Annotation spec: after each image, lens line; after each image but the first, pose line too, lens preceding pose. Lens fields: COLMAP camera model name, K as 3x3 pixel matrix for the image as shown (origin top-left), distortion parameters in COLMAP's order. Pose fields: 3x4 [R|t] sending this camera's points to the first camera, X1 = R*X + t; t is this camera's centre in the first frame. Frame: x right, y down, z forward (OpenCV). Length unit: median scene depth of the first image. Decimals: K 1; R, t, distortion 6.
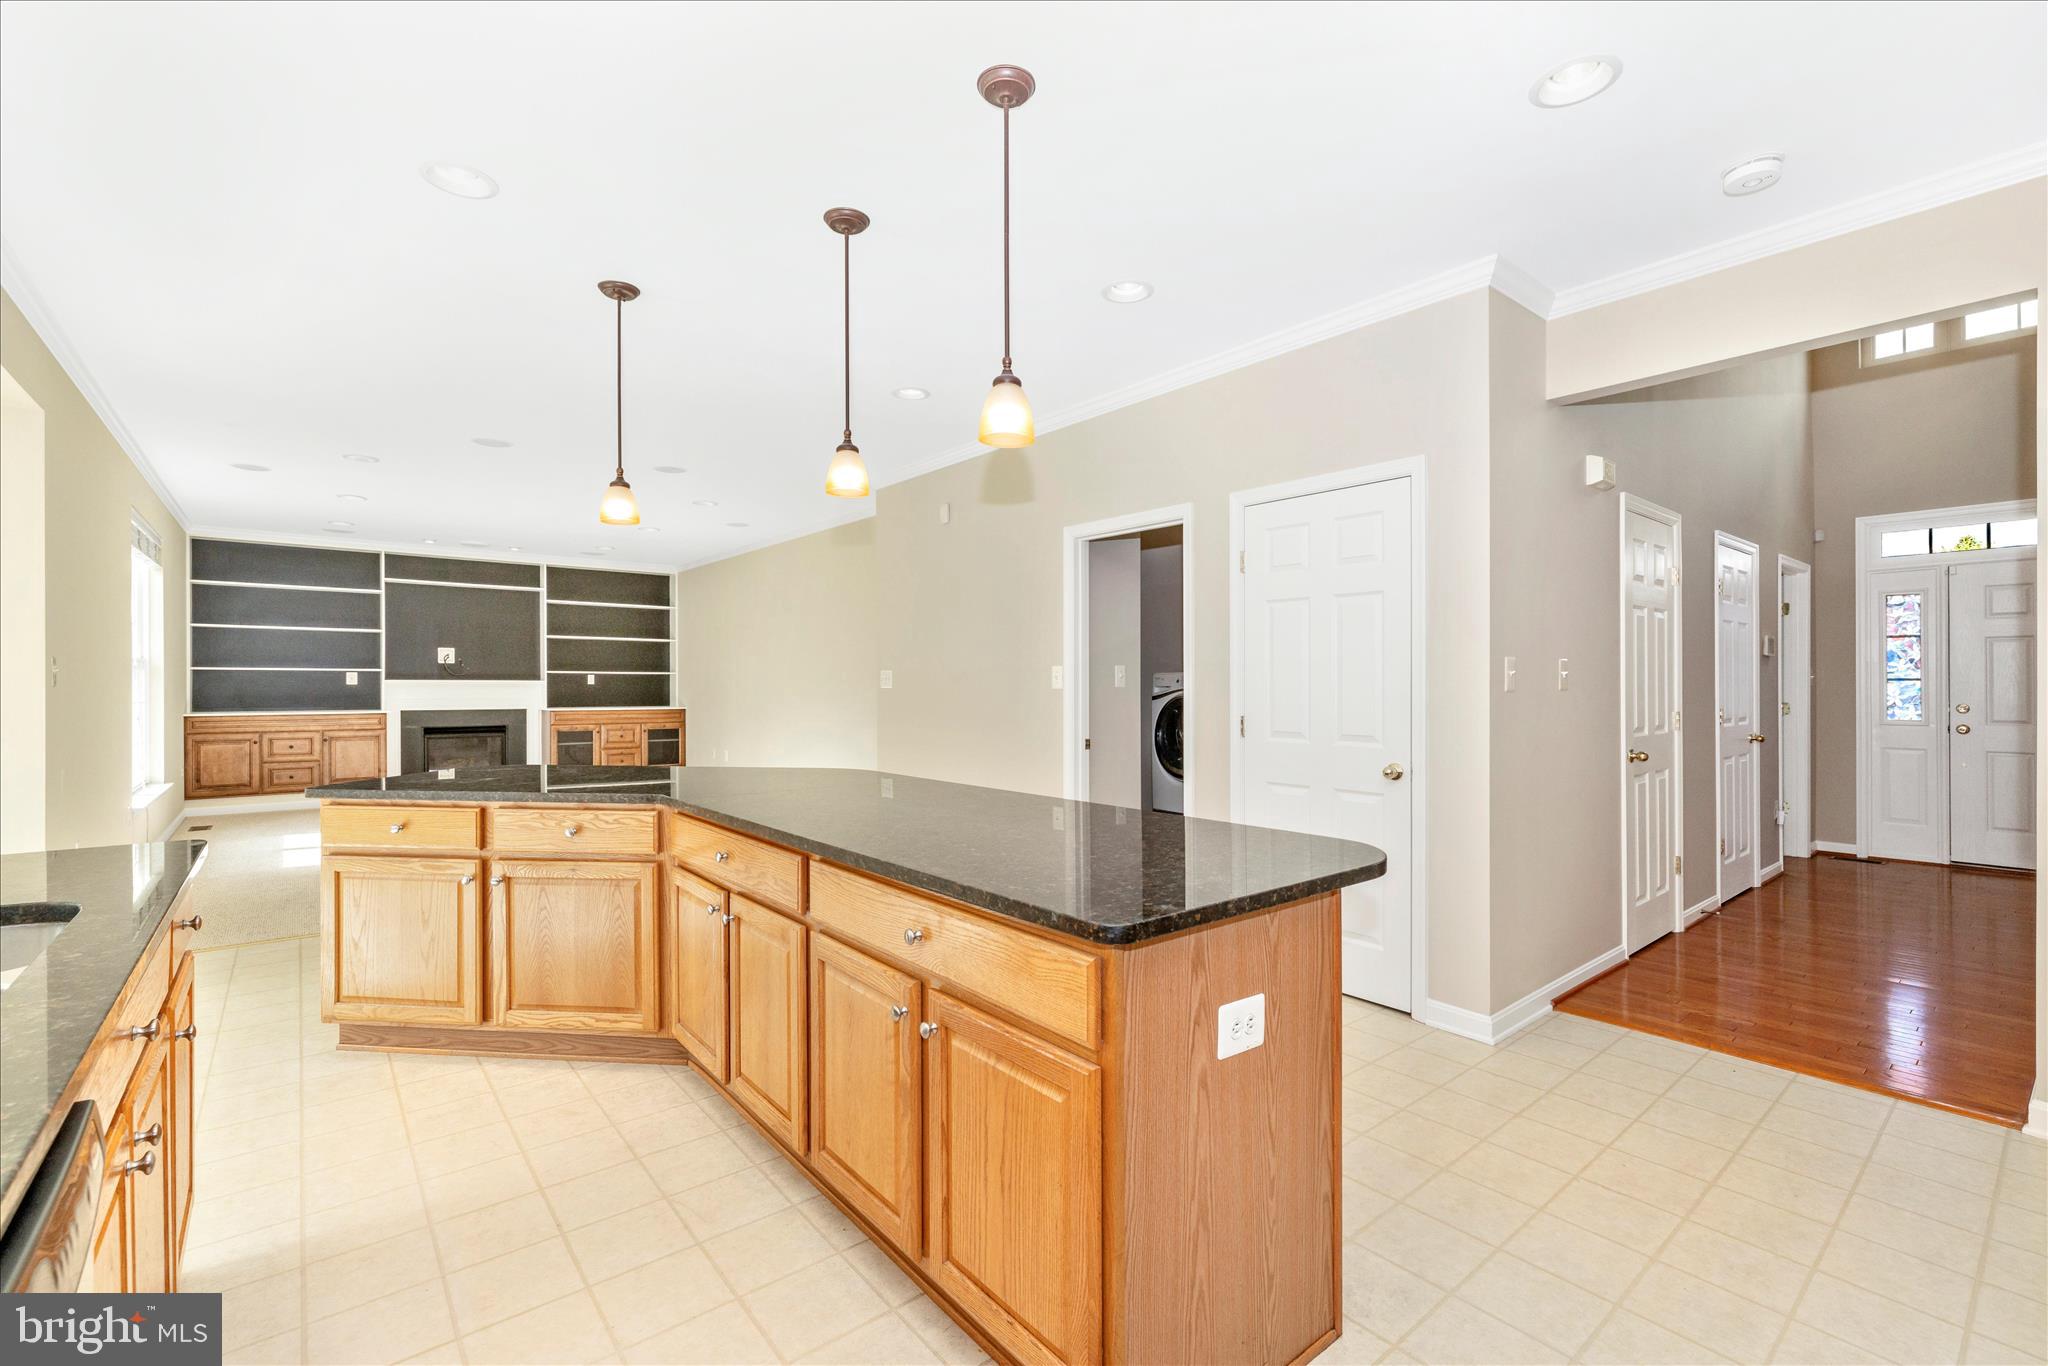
lens RADIAL K [[885.1, 0, 1023.6], [0, 885.1, 689.5], [0, 0, 1]] dist [-0.002772, -0.000038]
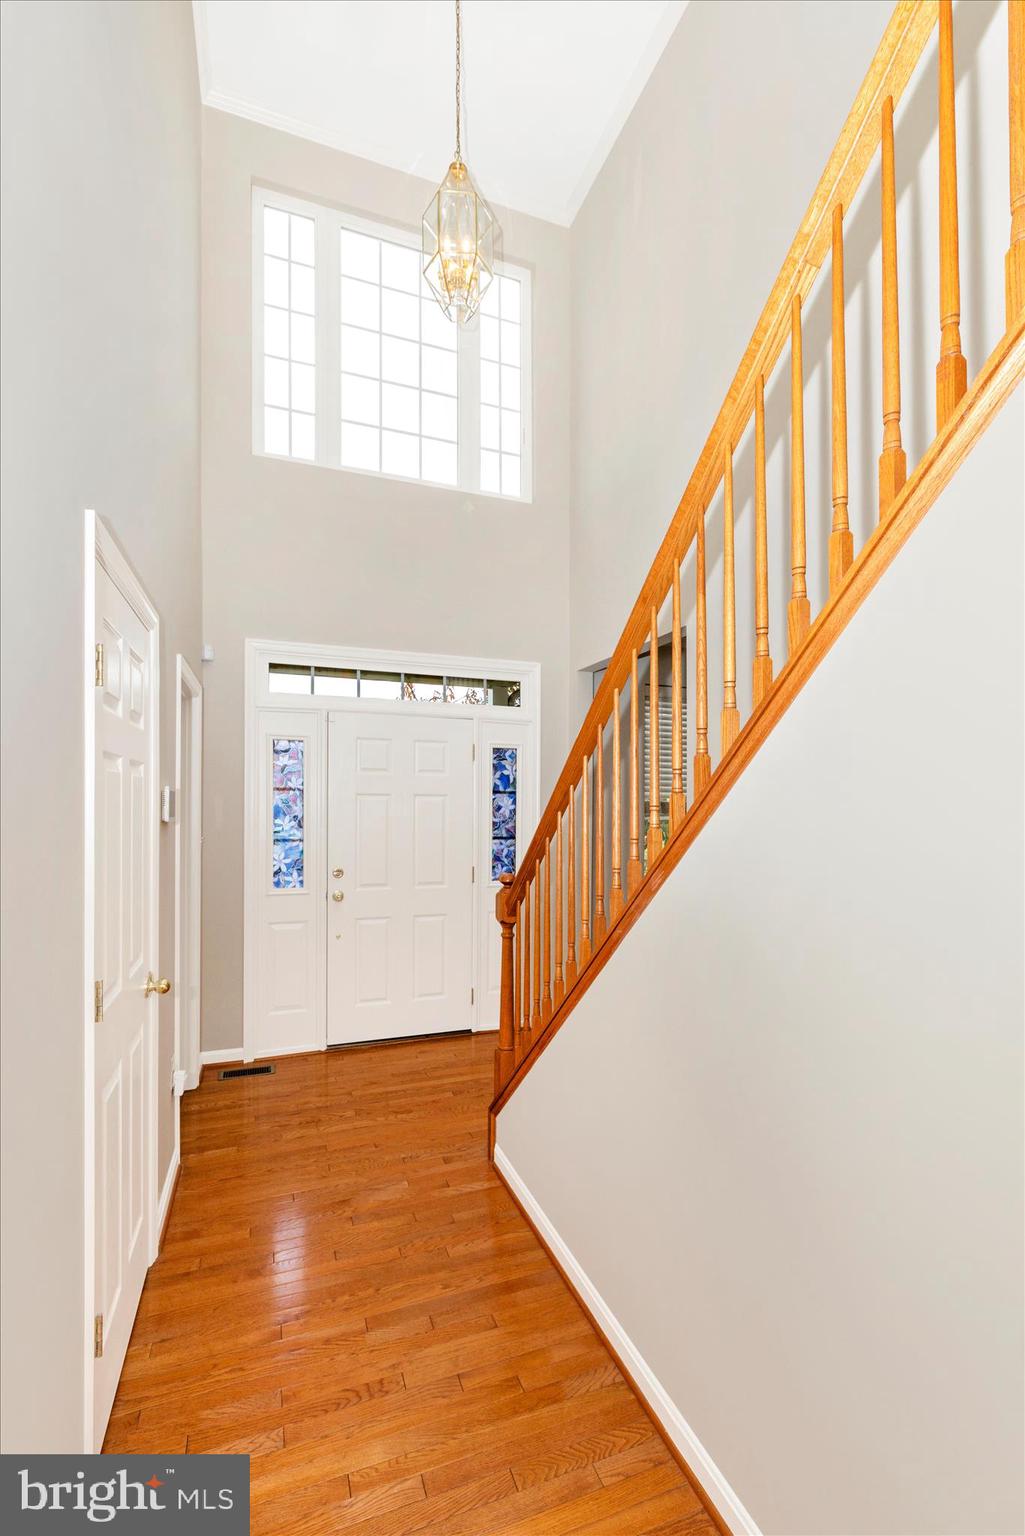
lens RADIAL K [[663.8, 0, 502.9], [0, 663.8, 798.3], [0, 0, 1]] dist [-0.002772, -0.000038]
pose [[0.325965, 0.007420, 0.945353, 0.465322], [-0.006865, 0.999961, -0.005481, -0.049337], [-0.945357, -0.004703, 0.326003, 0.600952]]
